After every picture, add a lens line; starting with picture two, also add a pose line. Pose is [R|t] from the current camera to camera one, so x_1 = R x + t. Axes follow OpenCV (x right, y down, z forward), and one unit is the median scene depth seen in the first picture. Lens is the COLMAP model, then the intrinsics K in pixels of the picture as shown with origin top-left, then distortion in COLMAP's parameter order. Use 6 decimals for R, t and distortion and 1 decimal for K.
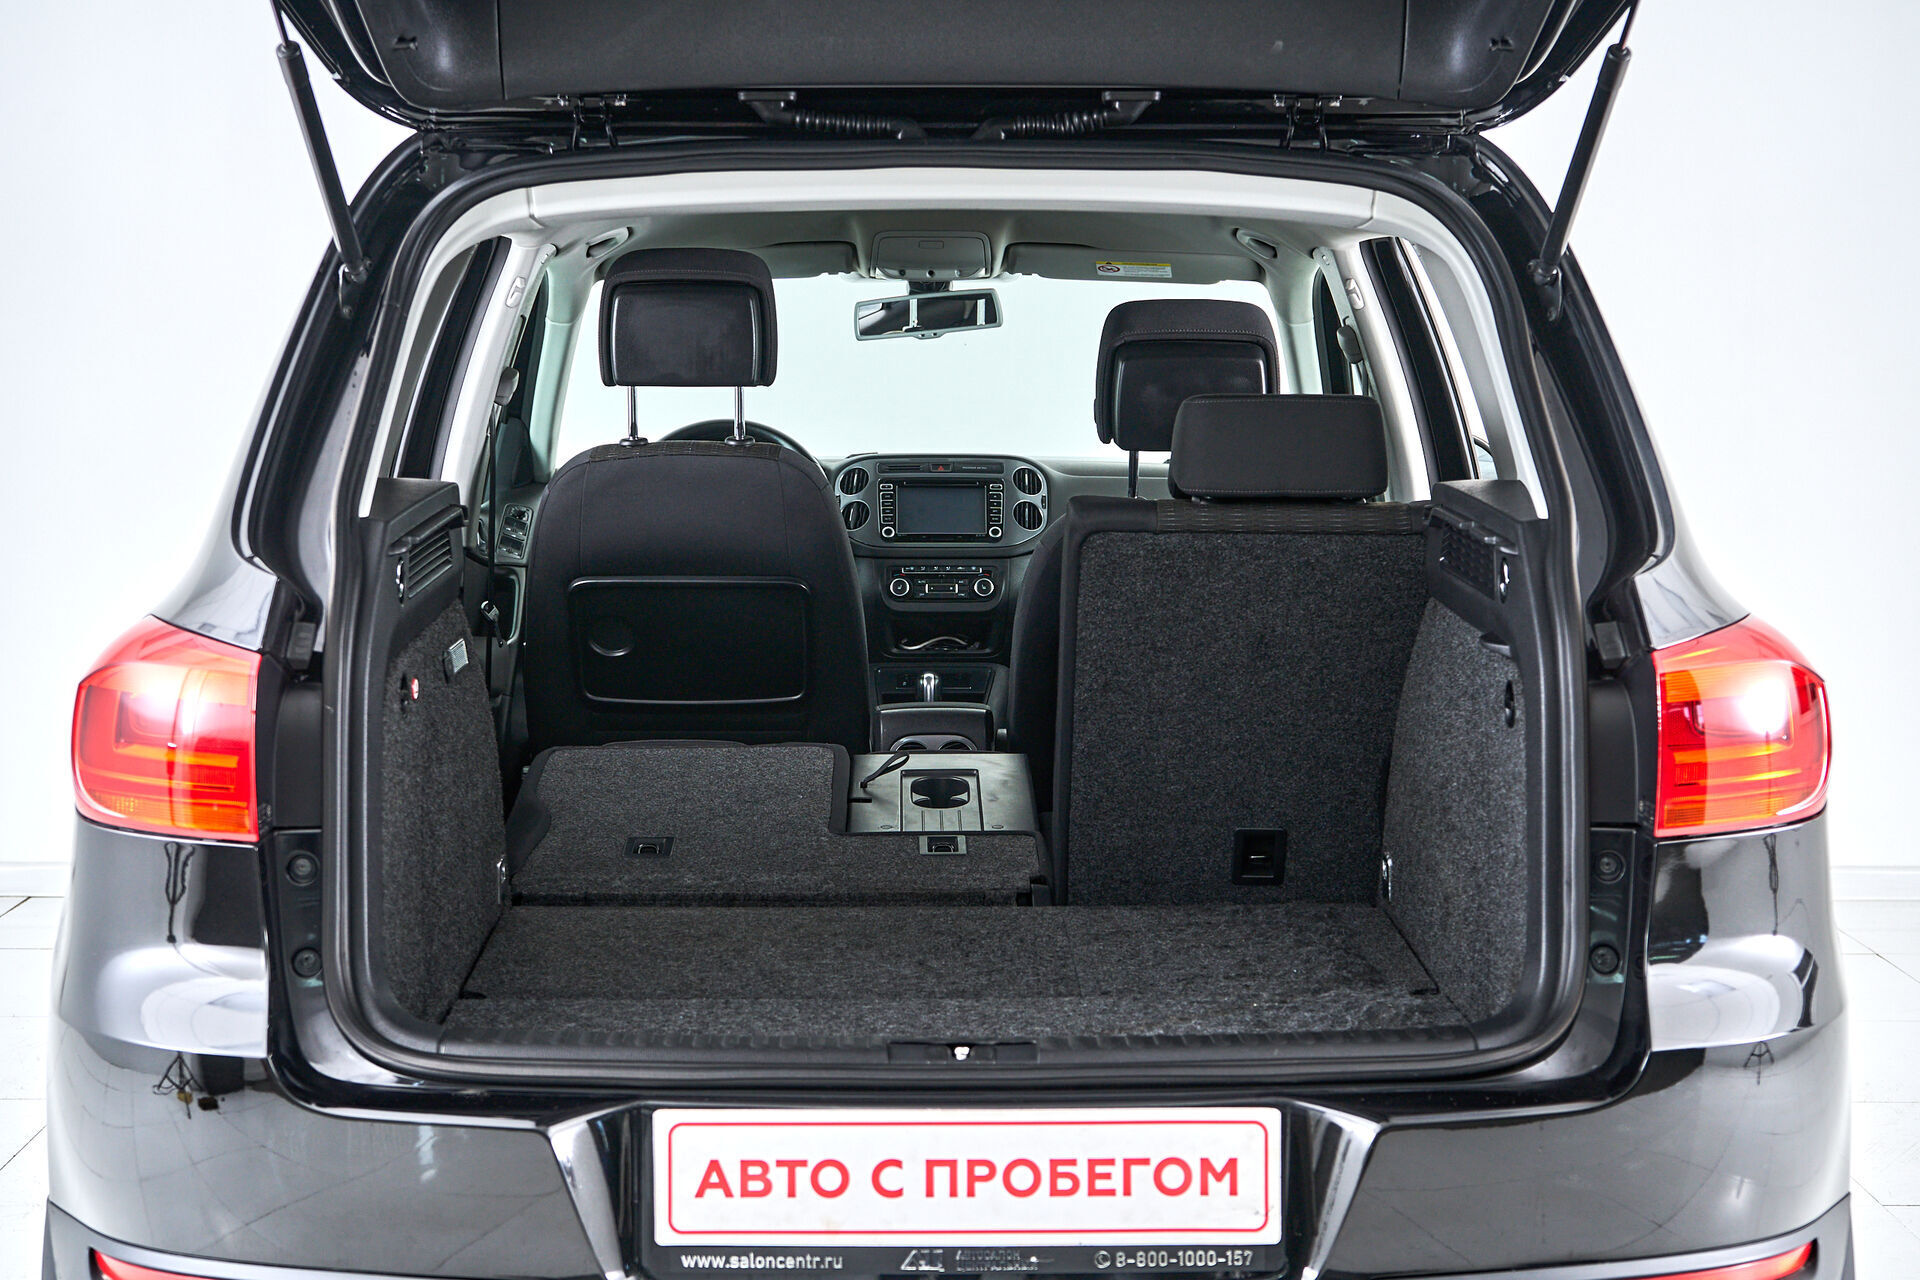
lens RADIAL K [[3066.2, 0, 960.2], [0, 3066.2, 642.9], [0, 0, 1]] dist [-0.028249, 0.000000]
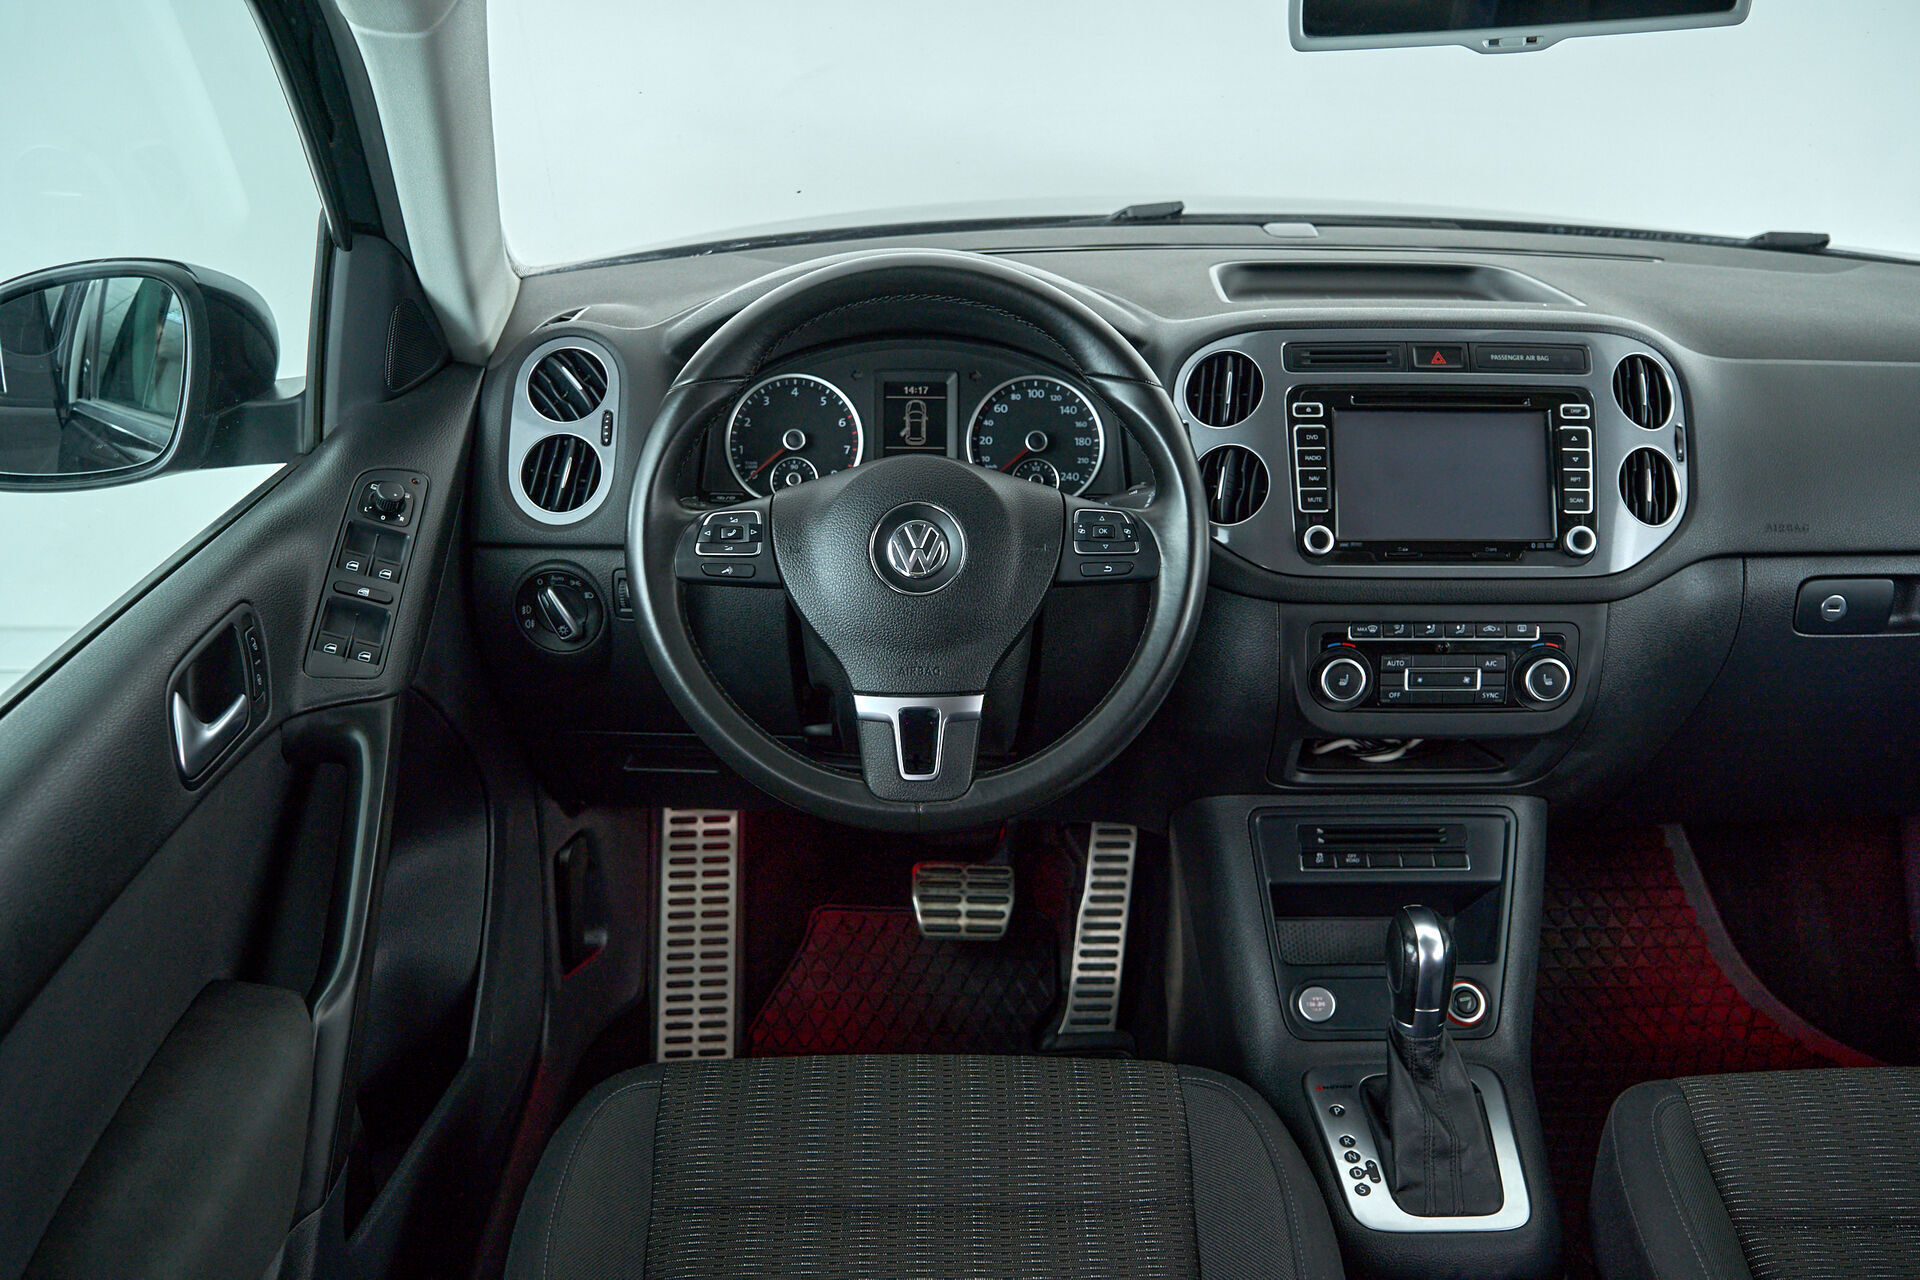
lens RADIAL K [[1774.6, 0, 965.9], [0, 1774.6, 638.7], [0, 0, 1]] dist [-0.034517, 0.000000]
pose [[0.999969, 0.004987, 0.006114, -0.070242], [-0.006727, 0.943830, 0.330363, -0.099168], [-0.004123, -0.330394, 0.943834, 0.767987]]
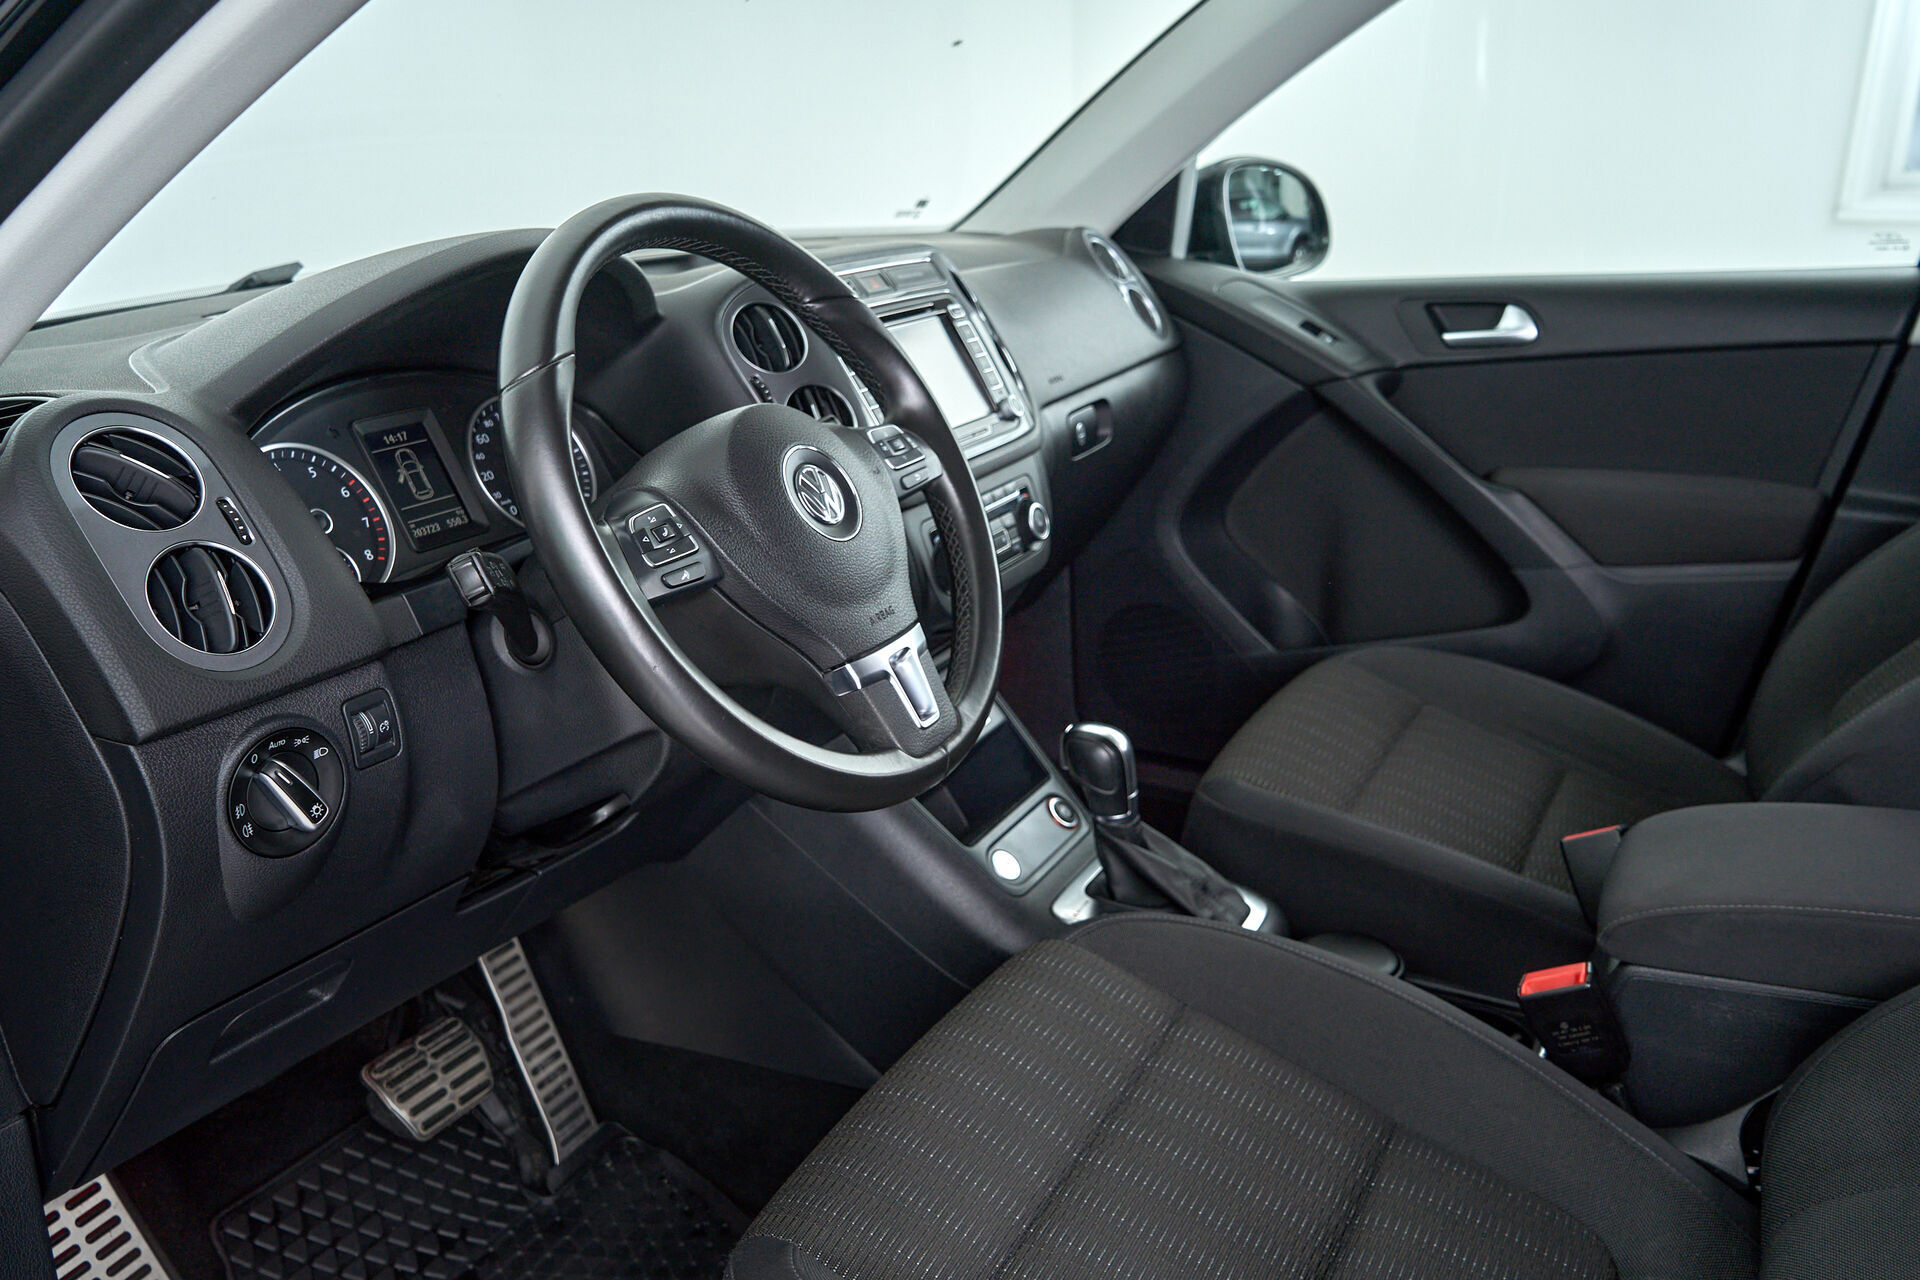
lens RADIAL K [[1572.8, 0, 970.4], [0, 1572.8, 627.6], [0, 0, 1]] dist [-0.006305, 0.018240]
pose [[0.473451, -0.281489, 0.834631, -0.209470], [0.093657, 0.958277, 0.270063, -0.070025], [-0.875827, -0.049692, 0.480060, 0.874001]]
